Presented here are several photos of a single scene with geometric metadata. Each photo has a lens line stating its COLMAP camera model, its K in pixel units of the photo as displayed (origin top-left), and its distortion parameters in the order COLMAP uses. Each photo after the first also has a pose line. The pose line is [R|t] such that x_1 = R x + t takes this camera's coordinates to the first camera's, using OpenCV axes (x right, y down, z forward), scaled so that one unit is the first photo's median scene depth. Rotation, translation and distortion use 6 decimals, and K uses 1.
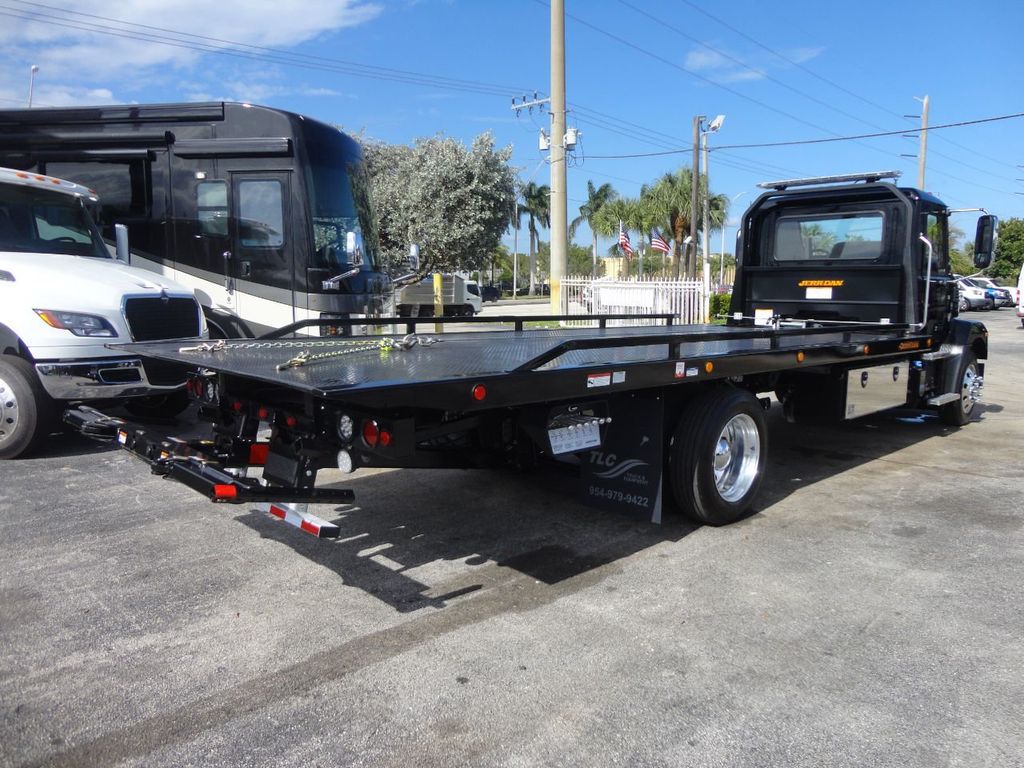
lens RADIAL K [[746.2, 0, 509.3], [0, 746.2, 383.2], [0, 0, 1]] dist [-0.036844, 0.051271]
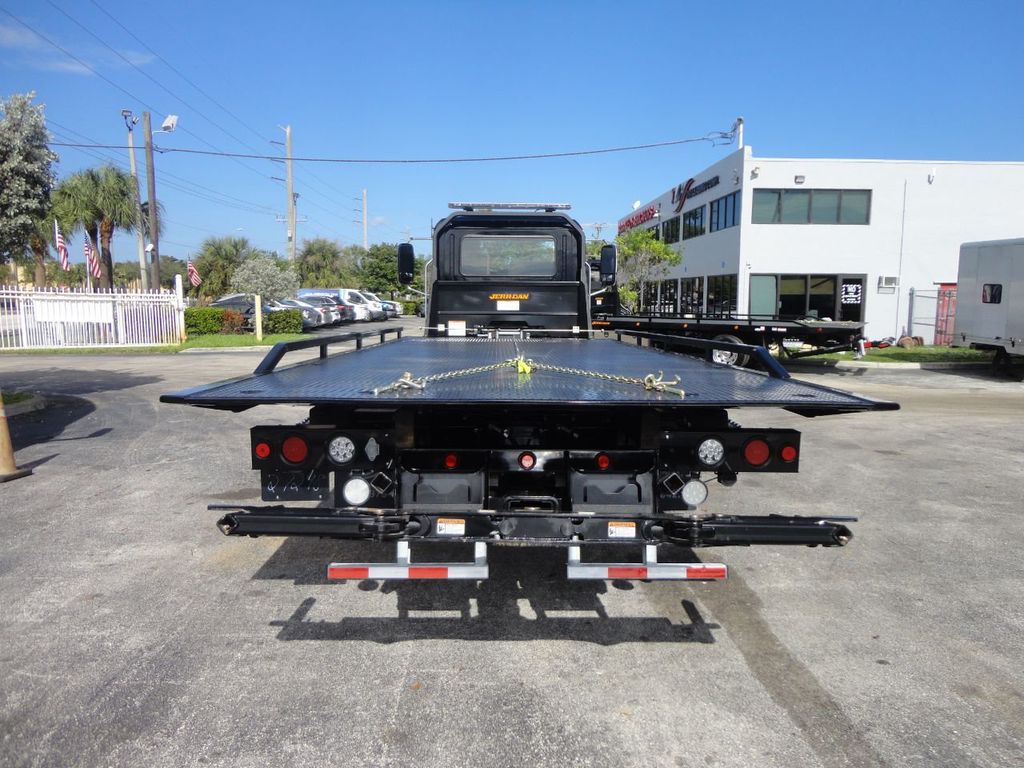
lens RADIAL K [[744.9, 0, 510.5], [0, 744.9, 388.2], [0, 0, 1]] dist [-0.010832, 0.003081]
pose [[0.682354, -0.082639, 0.726336, -0.431514], [0.090212, 0.995514, 0.028516, -0.028424], [-0.725434, 0.046066, 0.686748, 0.229612]]
